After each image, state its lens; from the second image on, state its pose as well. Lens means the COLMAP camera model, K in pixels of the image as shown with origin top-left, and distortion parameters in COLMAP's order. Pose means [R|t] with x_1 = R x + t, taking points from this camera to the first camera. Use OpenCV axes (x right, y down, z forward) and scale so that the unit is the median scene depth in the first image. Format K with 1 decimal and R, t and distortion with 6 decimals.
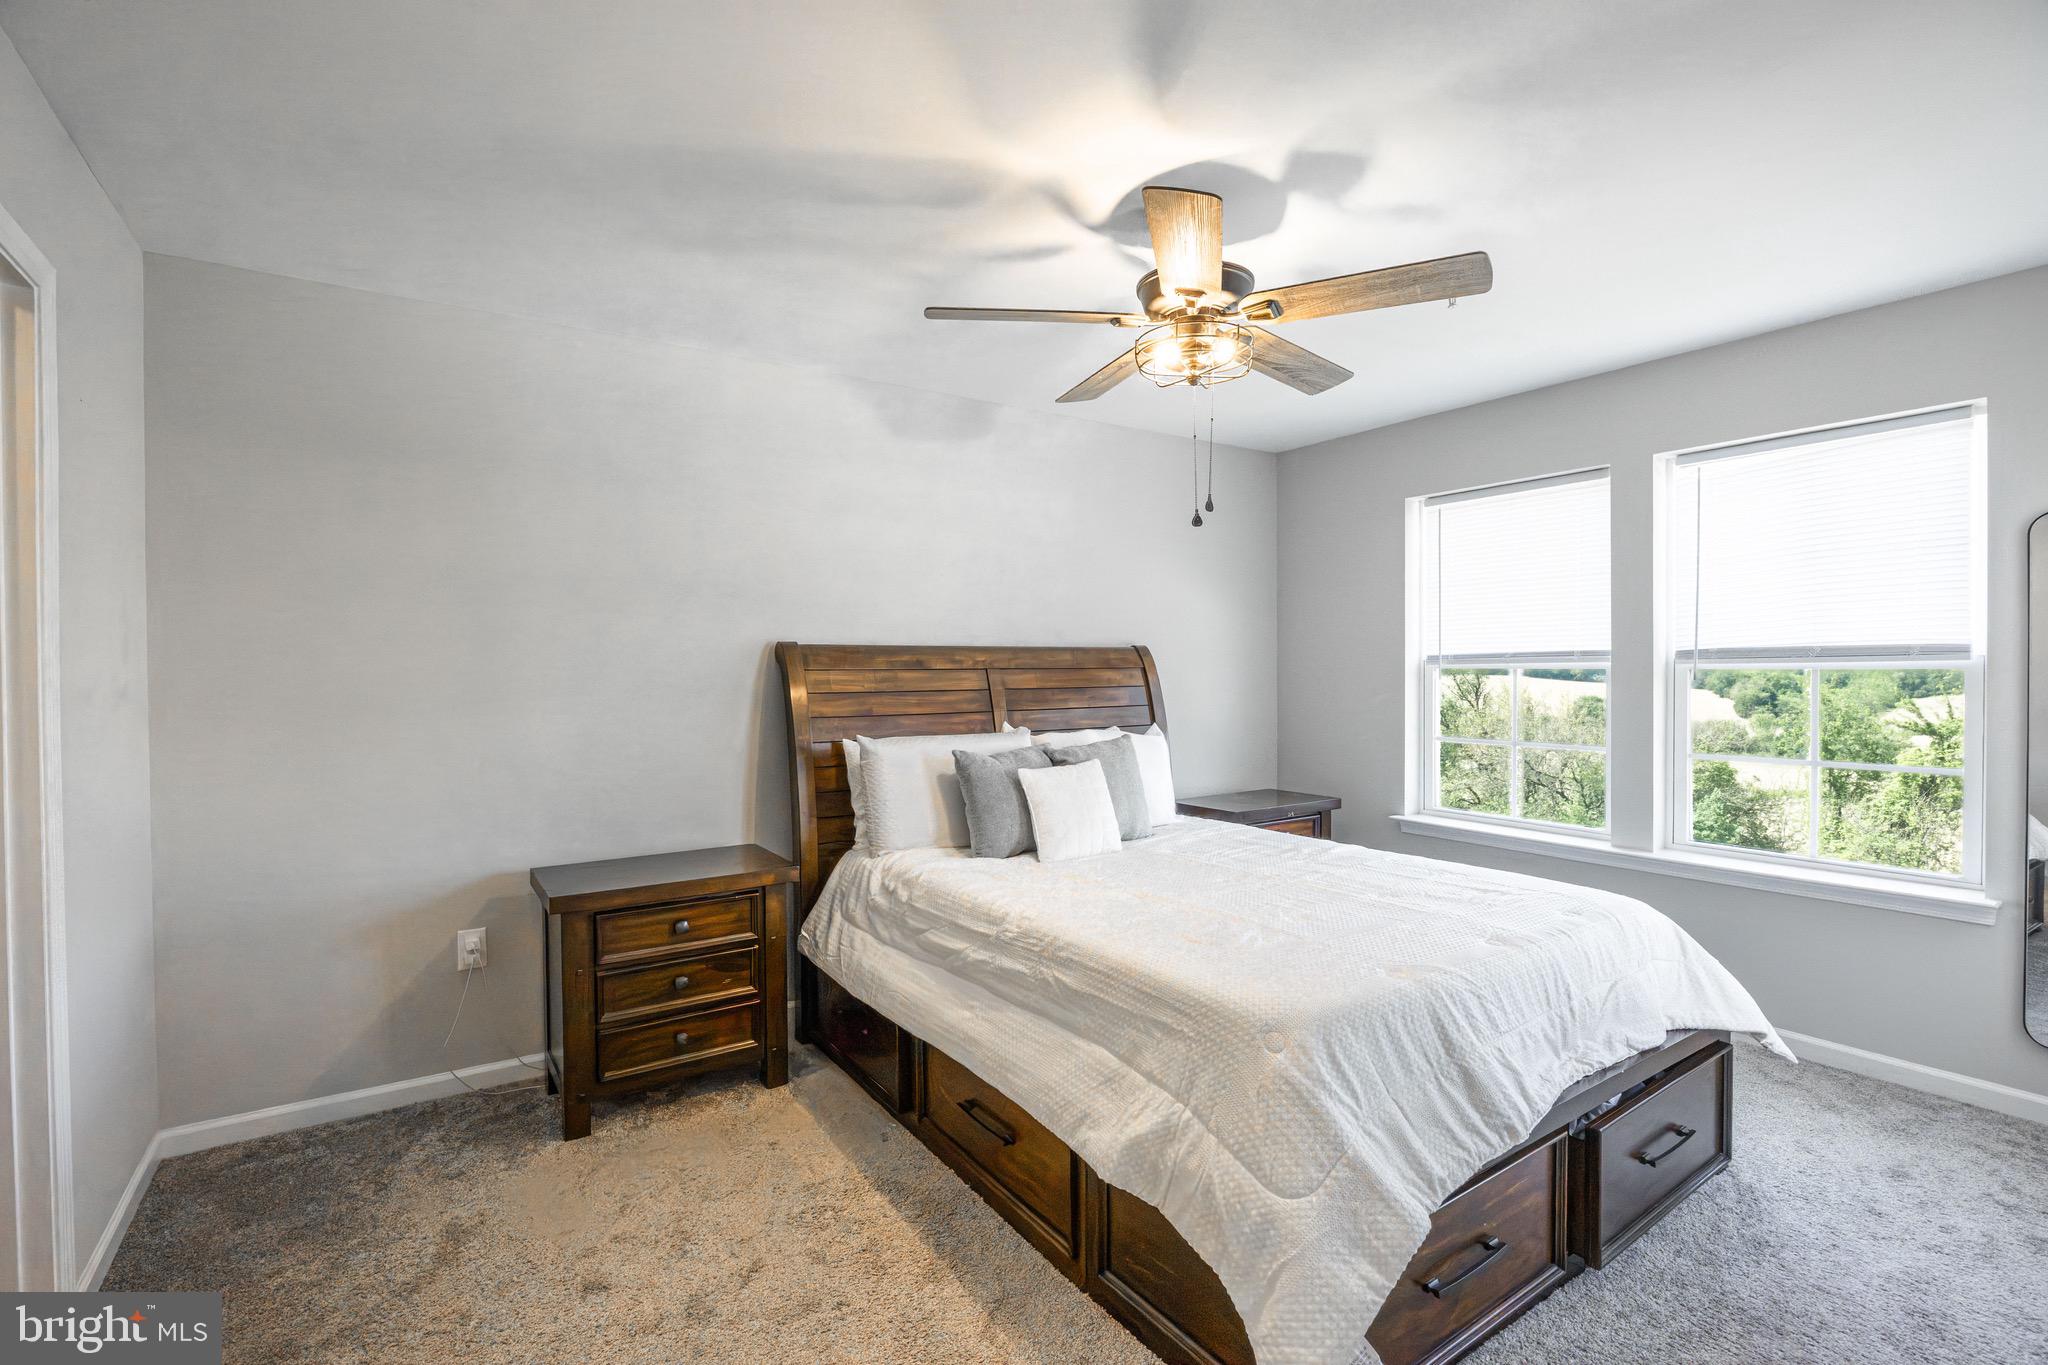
lens RADIAL K [[927.1, 0, 1024.0], [0, 927.1, 682.5], [0, 0, 1]] dist [-0.010226, 0.000576]
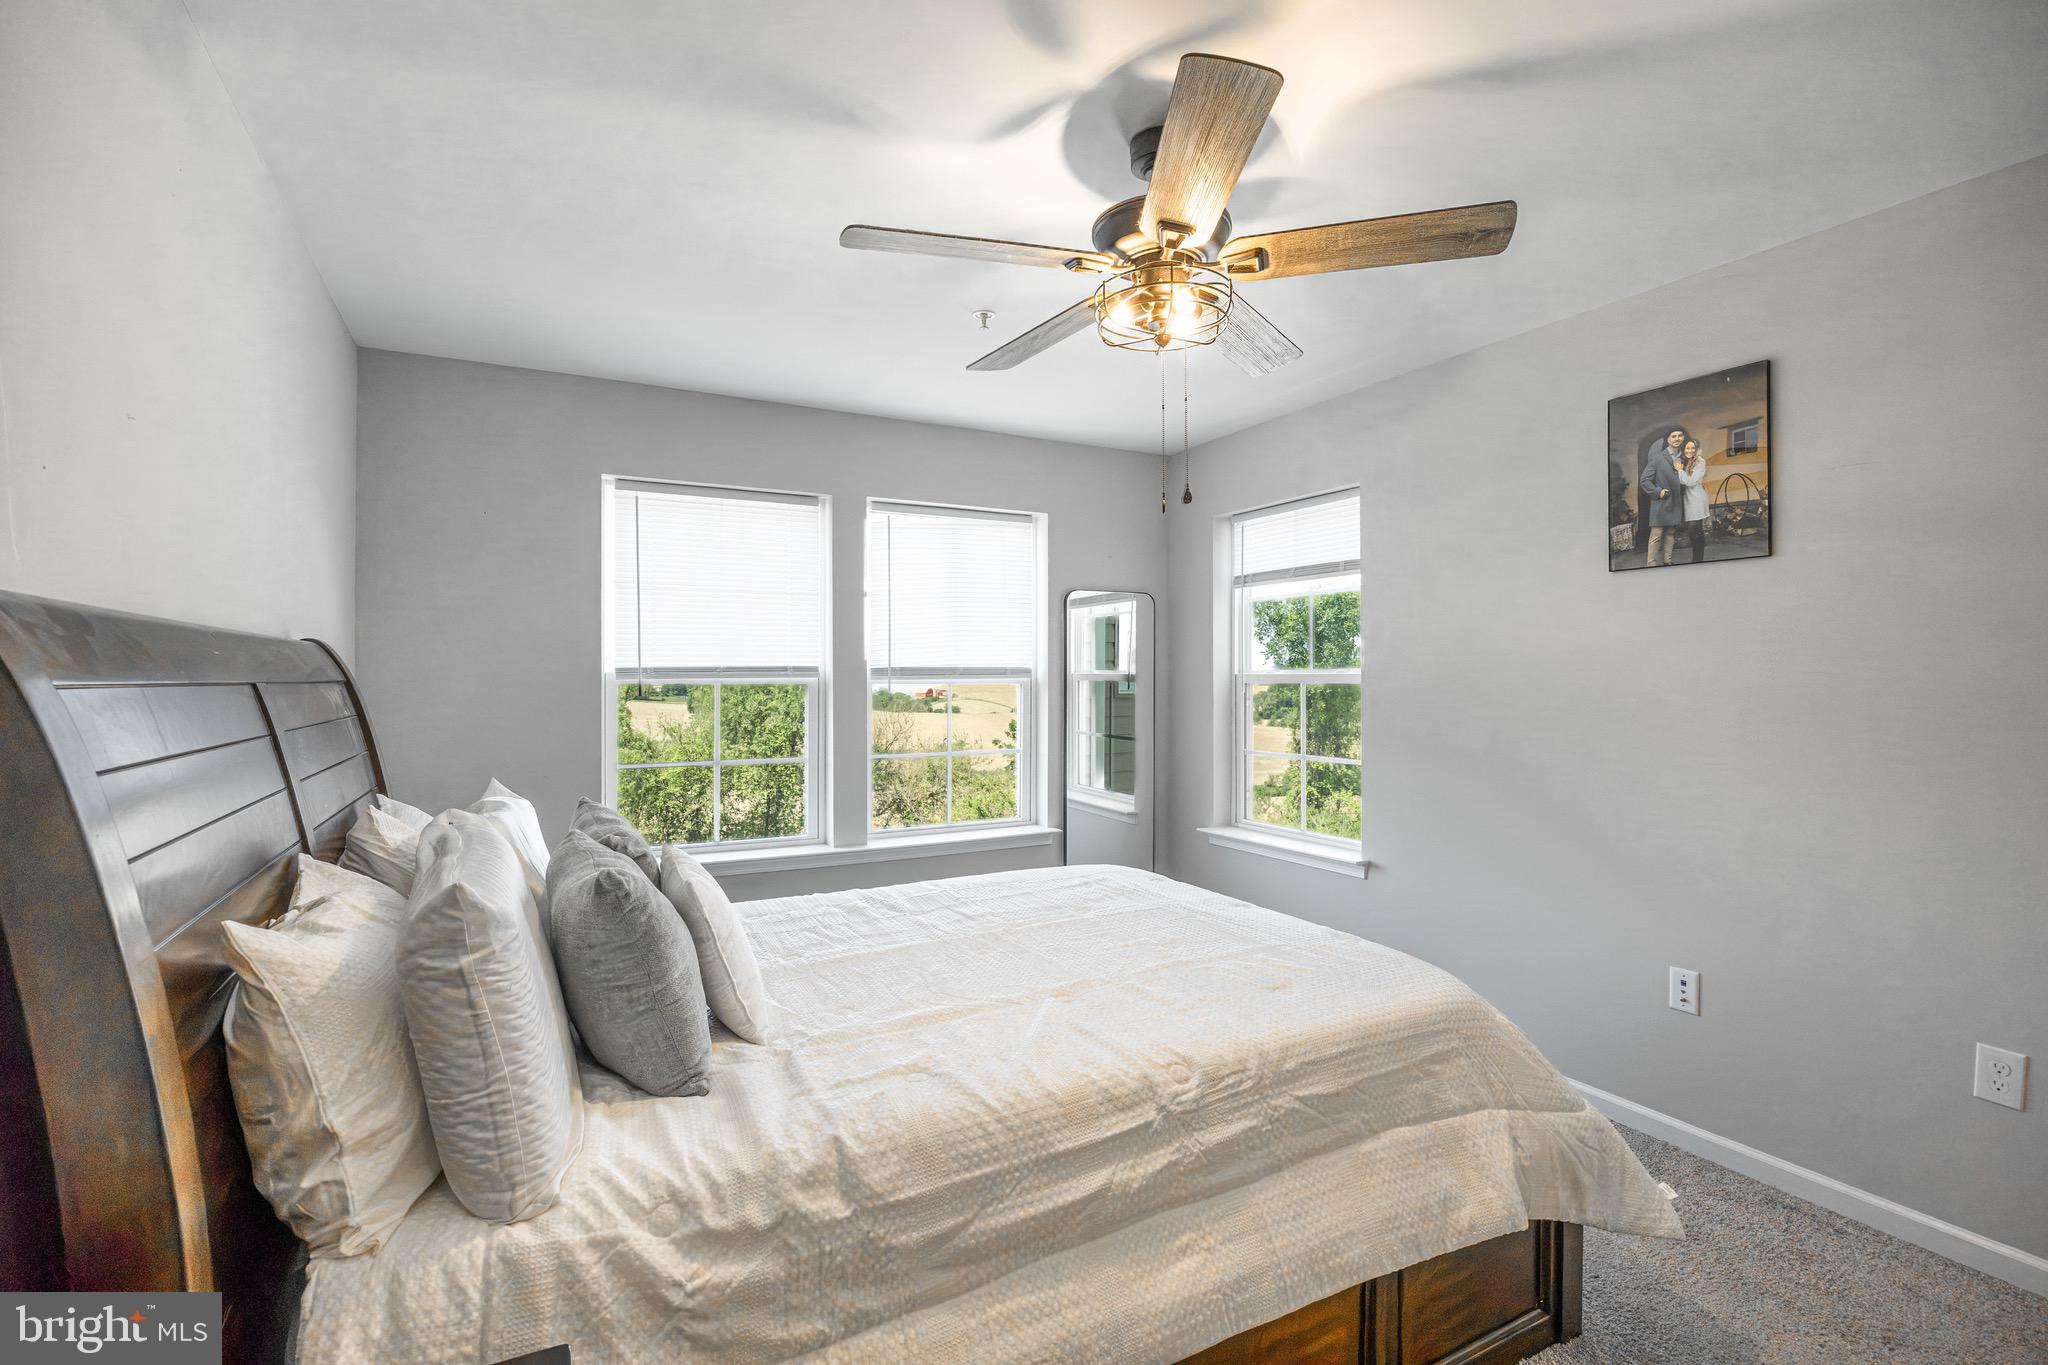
lens RADIAL K [[927.1, 0, 1024.0], [0, 927.1, 682.5], [0, 0, 1]] dist [-0.010226, 0.000576]
pose [[0.103361, 0.000628, 0.994644, -0.626185], [0.016713, 0.999858, -0.002368, -0.014753], [-0.994504, 0.016868, 0.103335, 0.980752]]
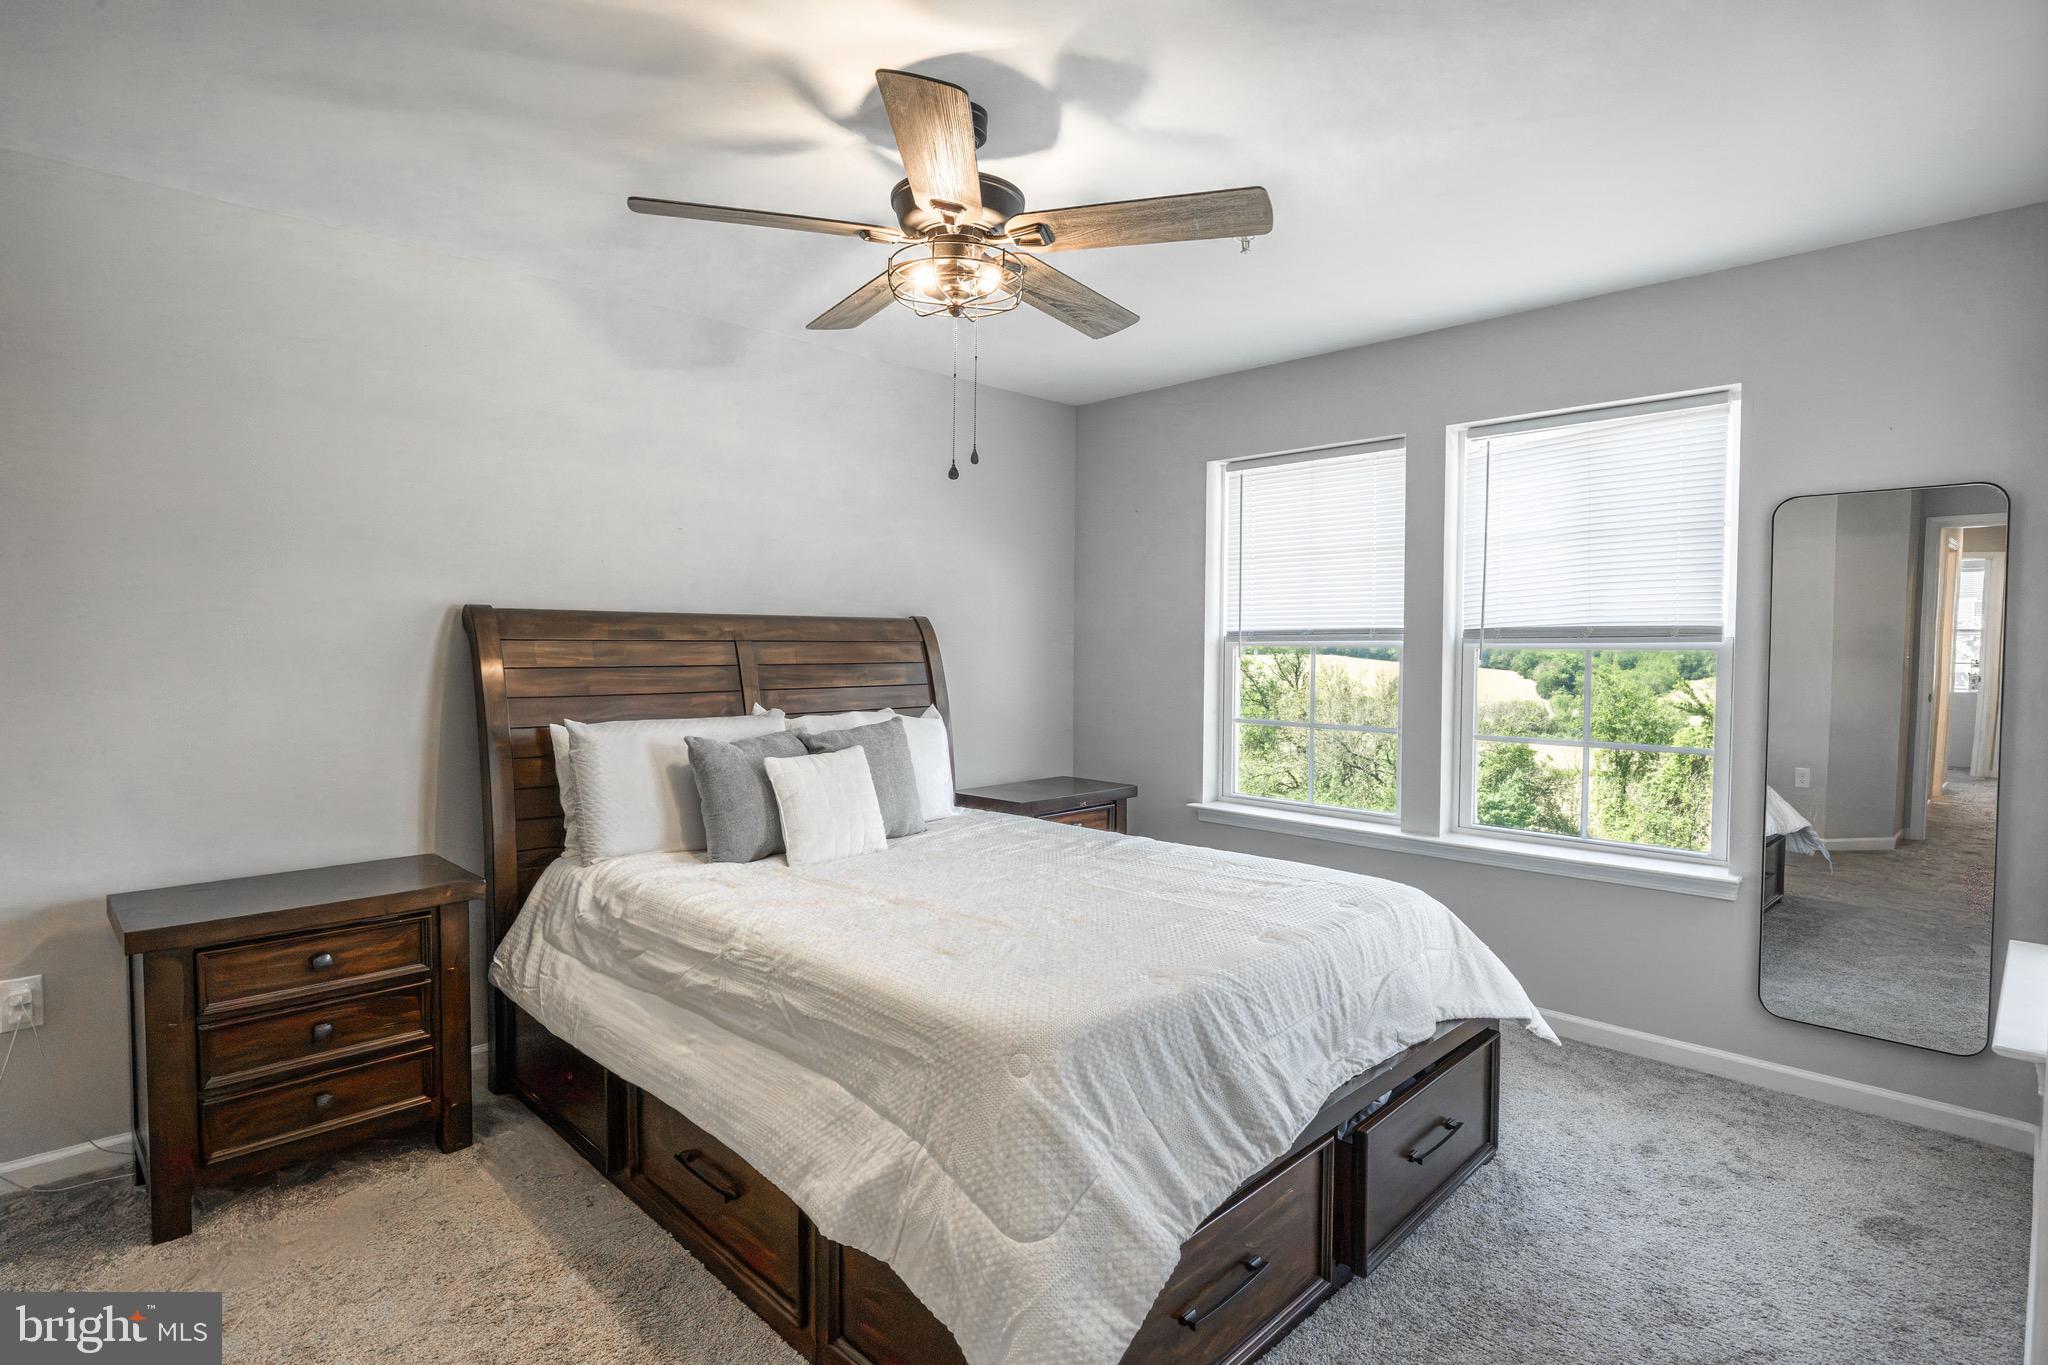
lens RADIAL K [[1033.2, 0, 1019.3], [0, 1033.2, 682.2], [0, 0, 1]] dist [-0.002646, -0.000029]
pose [[0.981582, 0.003178, 0.191017, 0.054114], [-0.007475, 0.999735, 0.021778, 0.001151], [-0.190897, -0.022805, 0.981345, 0.026754]]
